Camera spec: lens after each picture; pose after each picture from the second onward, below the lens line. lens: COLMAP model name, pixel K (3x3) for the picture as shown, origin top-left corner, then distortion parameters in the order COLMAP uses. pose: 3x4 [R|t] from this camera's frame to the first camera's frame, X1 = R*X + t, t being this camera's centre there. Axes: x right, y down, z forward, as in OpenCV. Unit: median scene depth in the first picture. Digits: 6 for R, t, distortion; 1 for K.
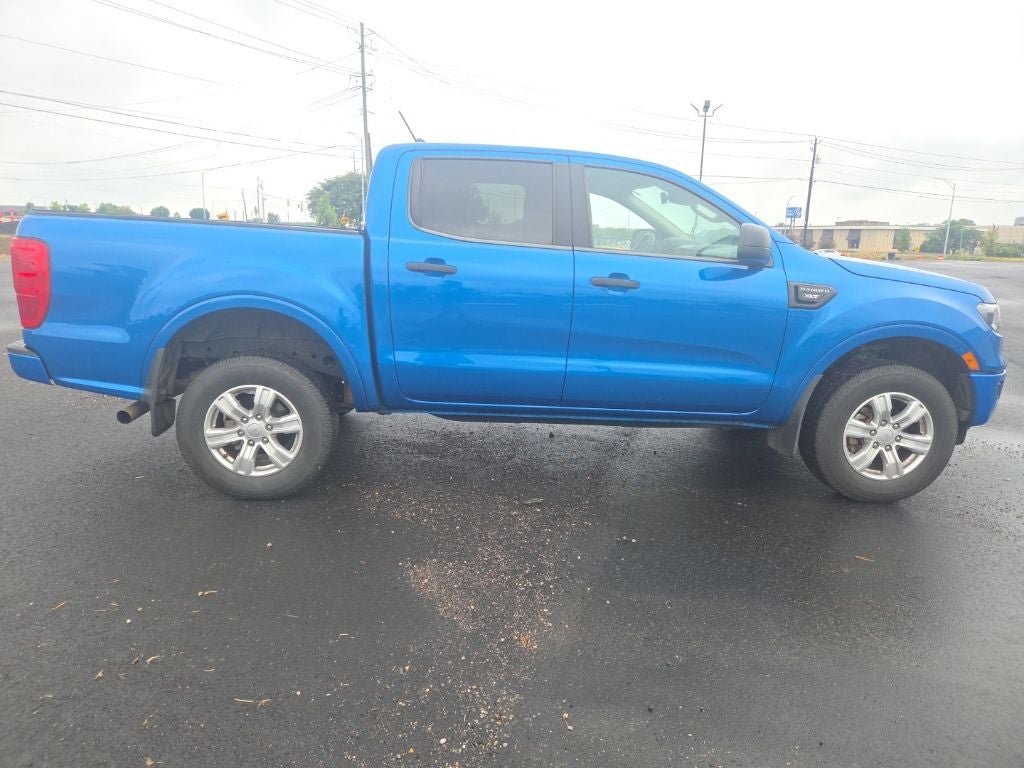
lens RADIAL K [[685.1, 0, 493.5], [0, 685.1, 372.5], [0, 0, 1]] dist [0.076560, -0.075792]
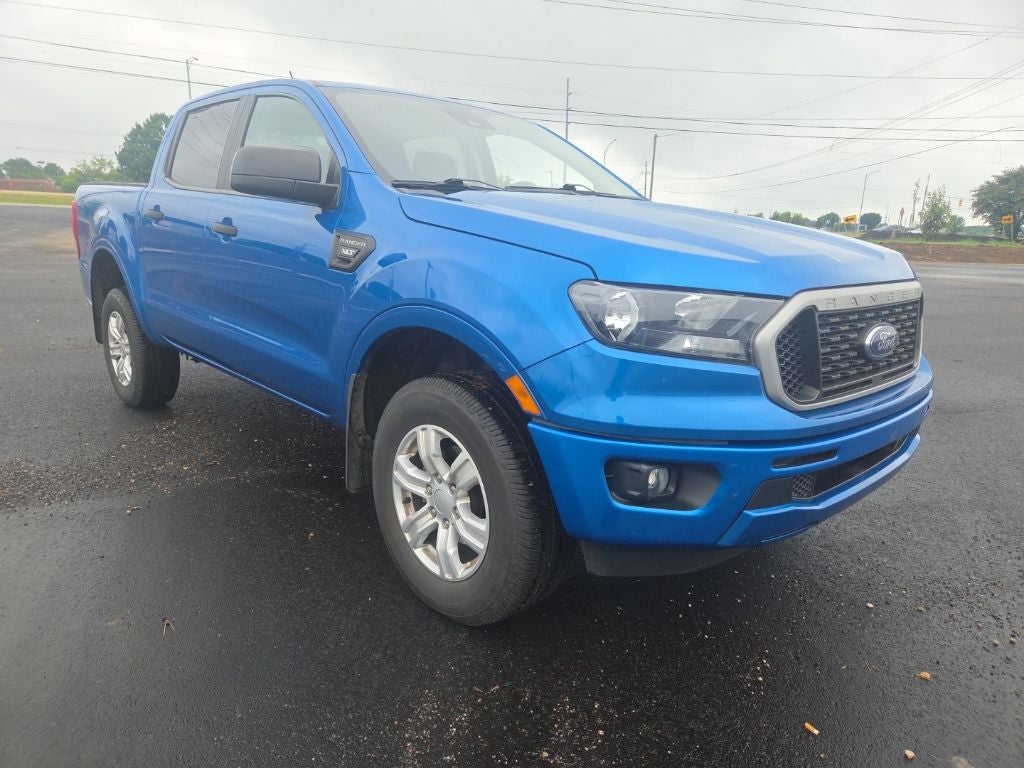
lens RADIAL K [[684.2, 0, 493.6], [0, 684.2, 387.2], [0, 0, 1]] dist [0.079317, -0.076737]
pose [[0.636286, 0.165355, -0.753524, 1.049792], [-0.157069, 0.984067, 0.083314, -0.059204], [0.755294, 0.065344, 0.652120, 0.682022]]
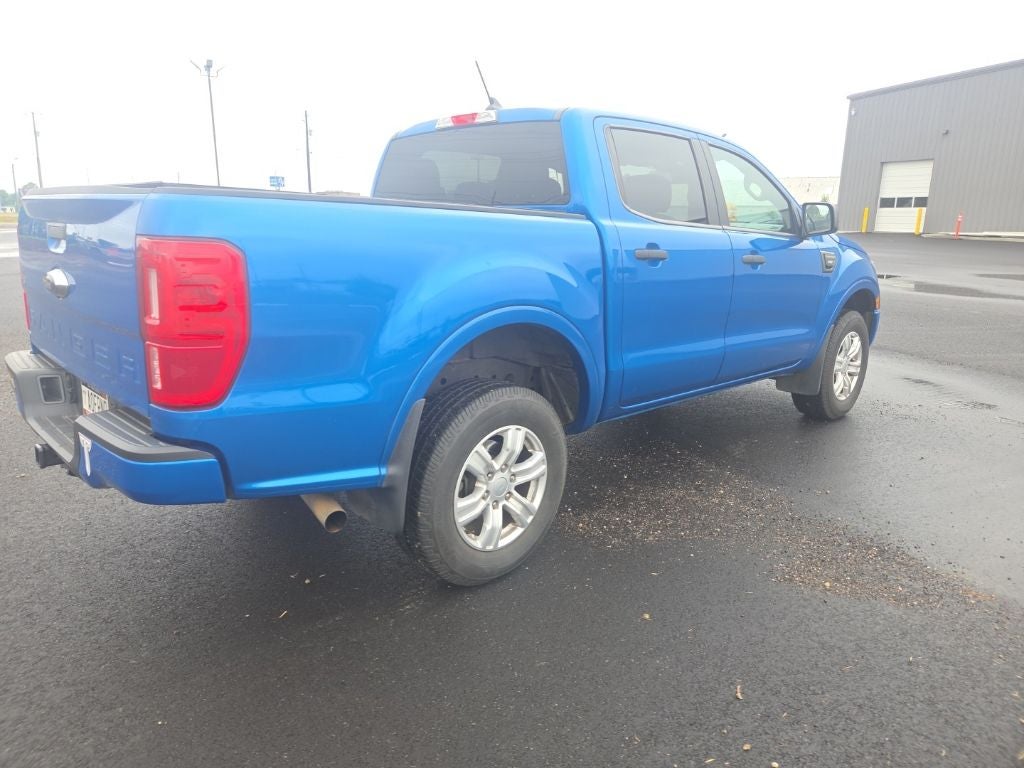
lens RADIAL K [[682.2, 0, 496.1], [0, 682.2, 385.4], [0, 0, 1]] dist [0.077938, -0.070310]
pose [[0.761833, -0.169909, 0.625094, -0.786216], [0.132189, 0.985459, 0.106756, -0.102972], [-0.634143, 0.001300, 0.773215, 0.426903]]
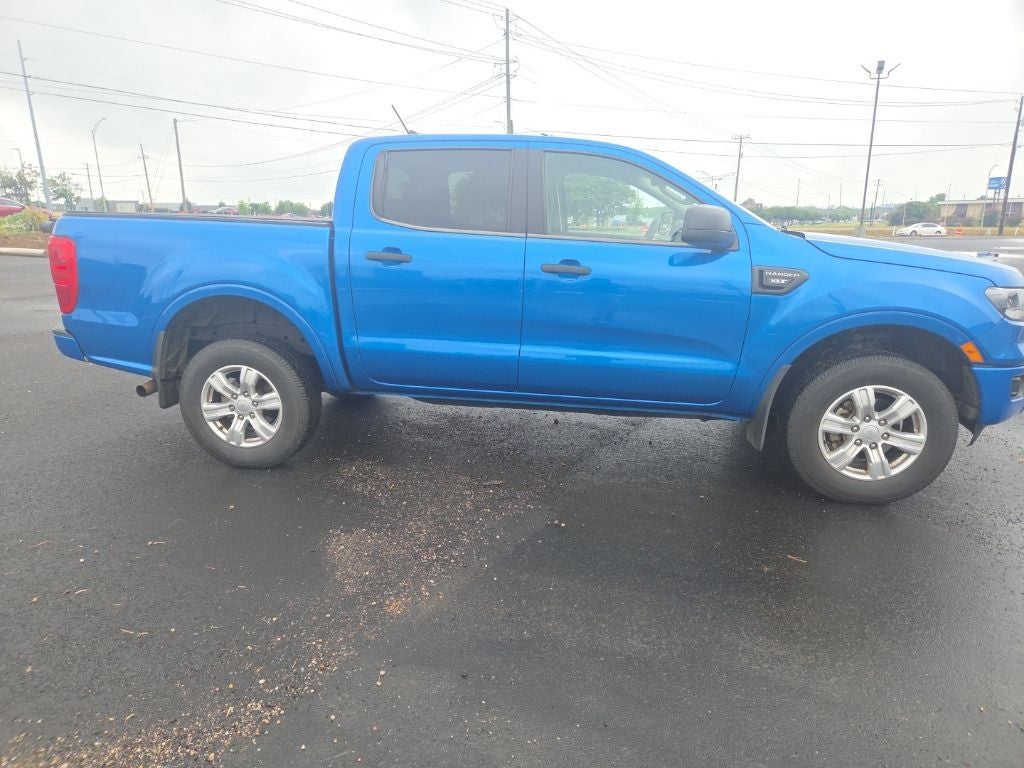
lens RADIAL K [[684.2, 0, 493.6], [0, 684.2, 387.2], [0, 0, 1]] dist [0.079317, -0.076737]
pose [[0.977039, 0.024302, -0.211668, 0.281991], [-0.015968, 0.999032, 0.040995, 0.001336], [0.212459, -0.036674, 0.976482, -0.000545]]
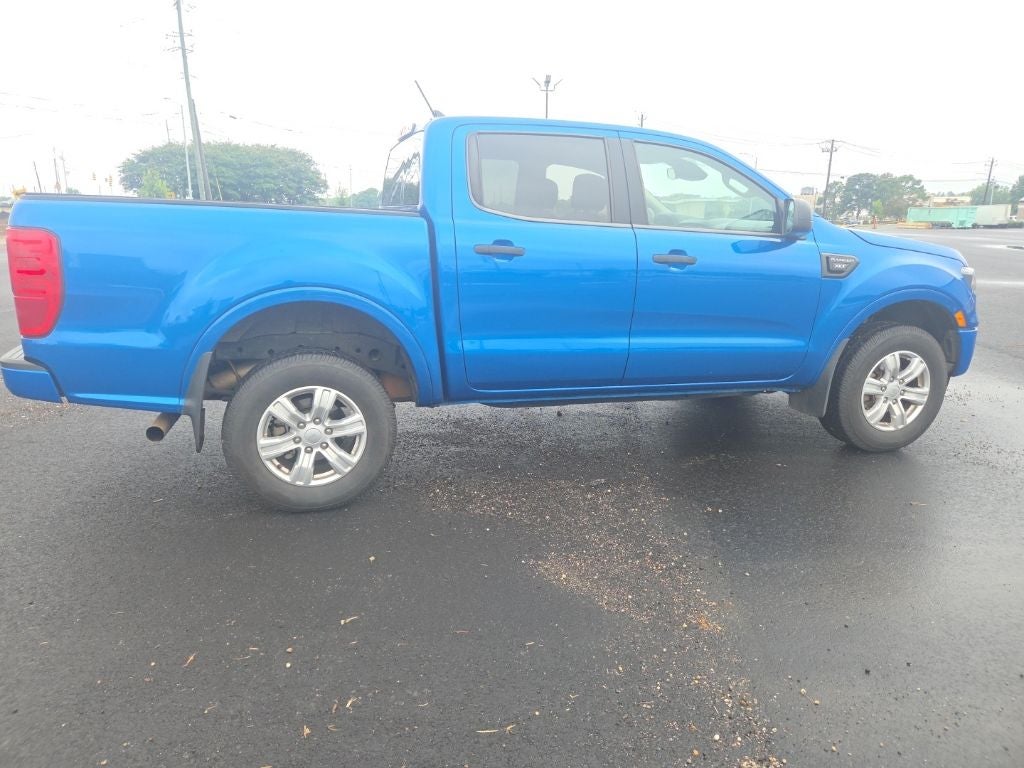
lens RADIAL K [[685.1, 0, 493.5], [0, 685.1, 372.5], [0, 0, 1]] dist [0.076560, -0.075792]
pose [[0.973894, -0.067393, 0.216769, -0.302554], [0.059492, 0.997312, 0.042777, -0.023631], [-0.219069, -0.028764, 0.975285, 0.067409]]
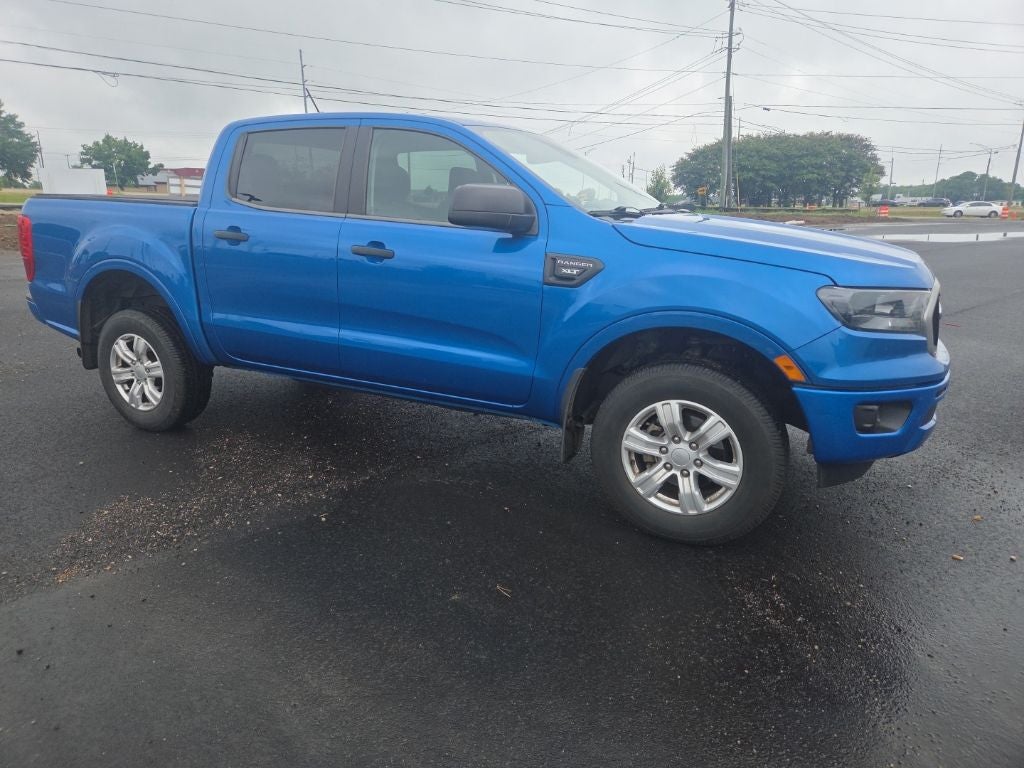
lens RADIAL K [[681.7, 0, 494.5], [0, 681.7, 364.1], [0, 0, 1]] dist [0.082691, -0.075229]
pose [[0.863245, 0.086652, -0.497292, 0.785579], [-0.072903, 0.996229, 0.047038, -0.031896], [0.499493, -0.004351, 0.866307, 0.258146]]
